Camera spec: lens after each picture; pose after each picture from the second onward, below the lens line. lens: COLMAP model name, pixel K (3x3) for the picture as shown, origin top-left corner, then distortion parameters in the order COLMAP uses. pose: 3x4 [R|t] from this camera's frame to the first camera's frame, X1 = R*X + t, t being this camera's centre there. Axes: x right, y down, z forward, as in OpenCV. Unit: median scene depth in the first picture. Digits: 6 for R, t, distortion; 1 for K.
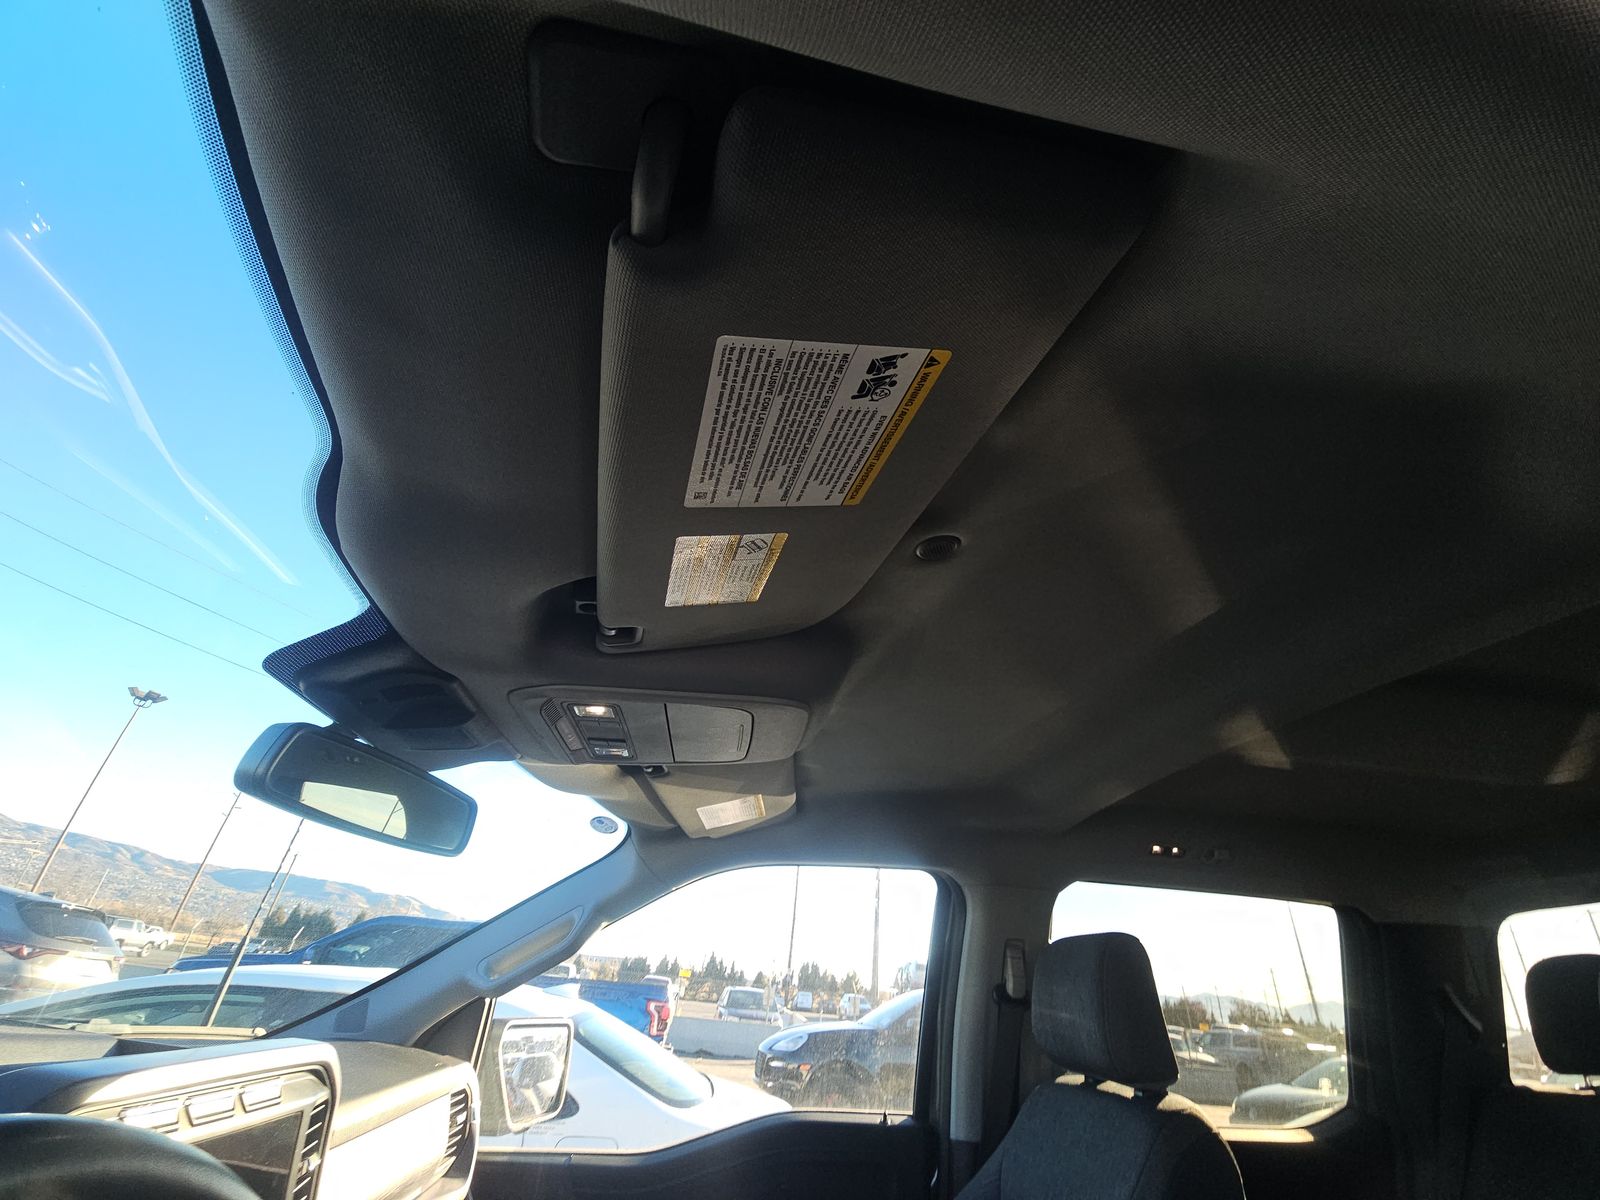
lens RADIAL K [[637.0, 0, 820.5], [0, 637.0, 618.5], [0, 0, 1]] dist [0.003459, -0.007101]
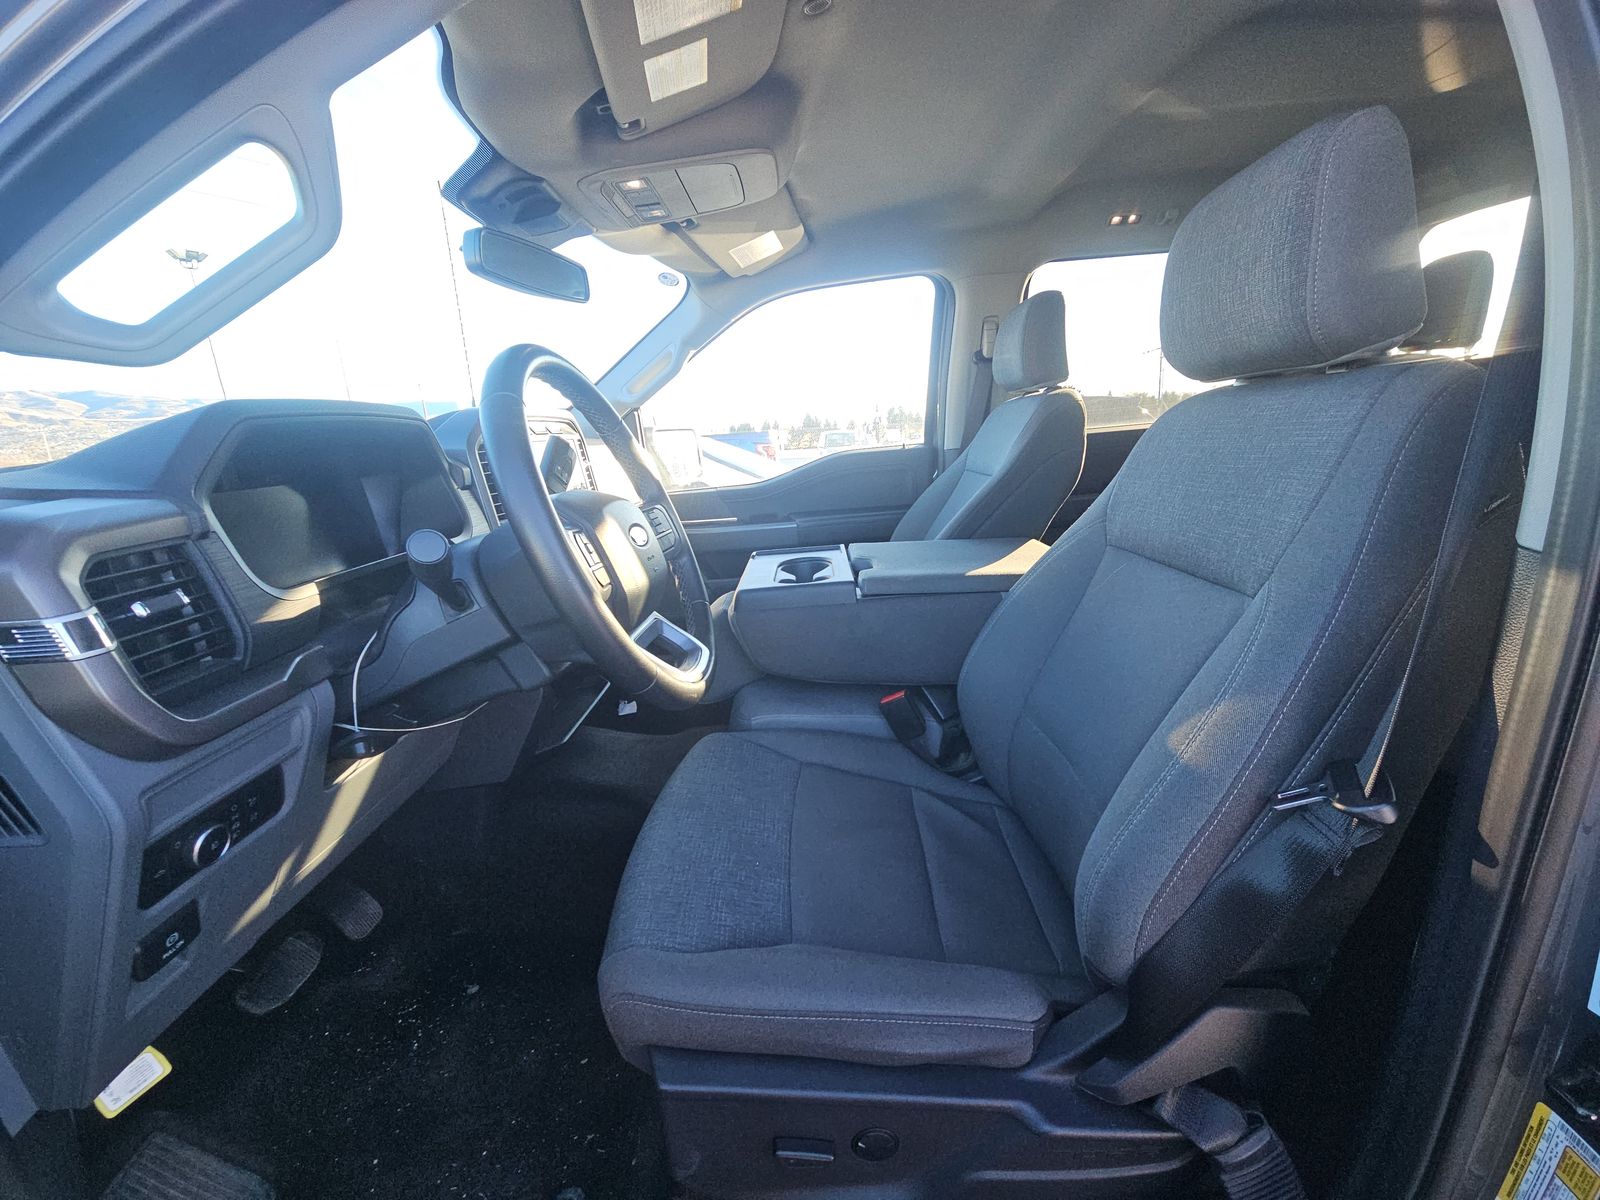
lens RADIAL K [[637.0, 0, 806.5], [0, 637.0, 595.1], [0, 0, 1]] dist [0.003459, -0.007101]
pose [[0.979824, -0.086392, -0.180224, 0.194534], [0.187861, 0.705865, 0.682981, -0.100892], [0.068210, -0.703059, 0.707853, -0.597983]]
